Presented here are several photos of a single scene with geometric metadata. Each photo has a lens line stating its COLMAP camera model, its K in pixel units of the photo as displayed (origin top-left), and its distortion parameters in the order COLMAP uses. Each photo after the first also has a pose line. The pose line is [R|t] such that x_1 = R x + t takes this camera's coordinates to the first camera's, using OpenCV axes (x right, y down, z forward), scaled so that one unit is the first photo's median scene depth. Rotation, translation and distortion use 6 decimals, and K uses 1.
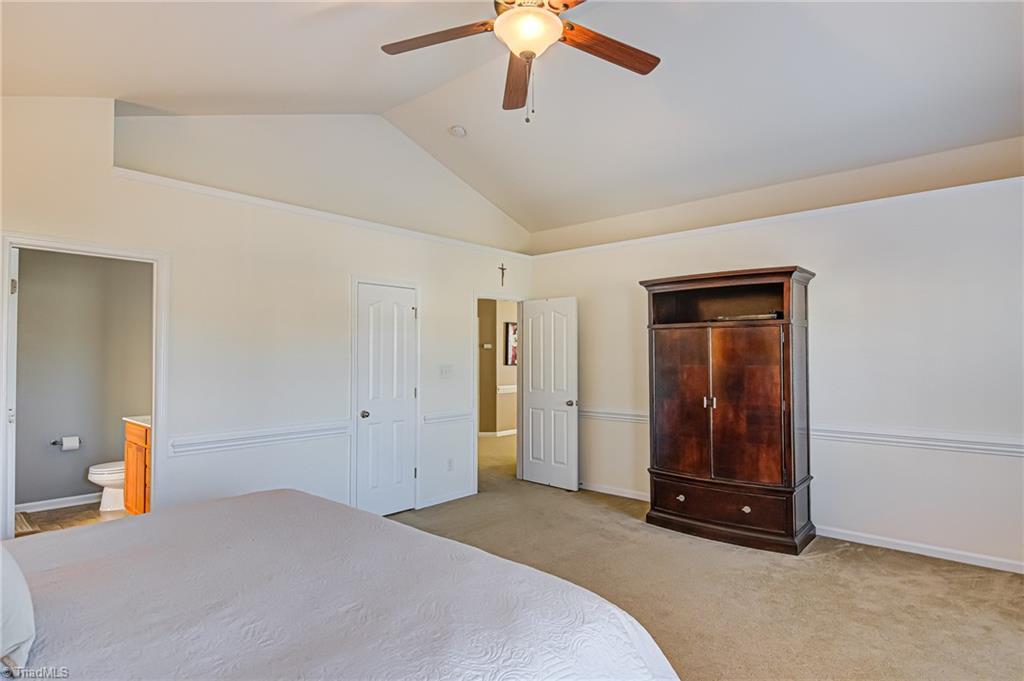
lens RADIAL K [[542.4, 0, 513.4], [0, 542.4, 340.1], [0, 0, 1]] dist [-0.006772, -0.001825]
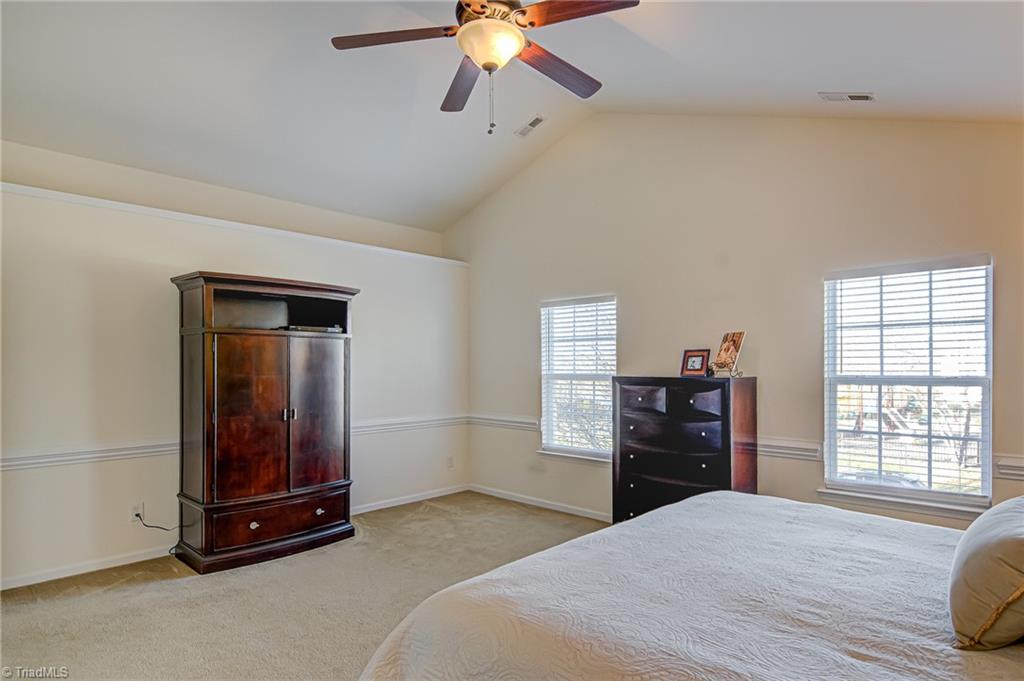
lens RADIAL K [[594.3, 0, 488.7], [0, 594.3, 366.3], [0, 0, 1]] dist [0.001631, -0.000337]
pose [[0.013666, -0.001628, 0.999905, -0.692883], [-0.030022, 0.999547, 0.002038, 0.017039], [-0.999456, -0.030047, 0.013611, 0.638247]]
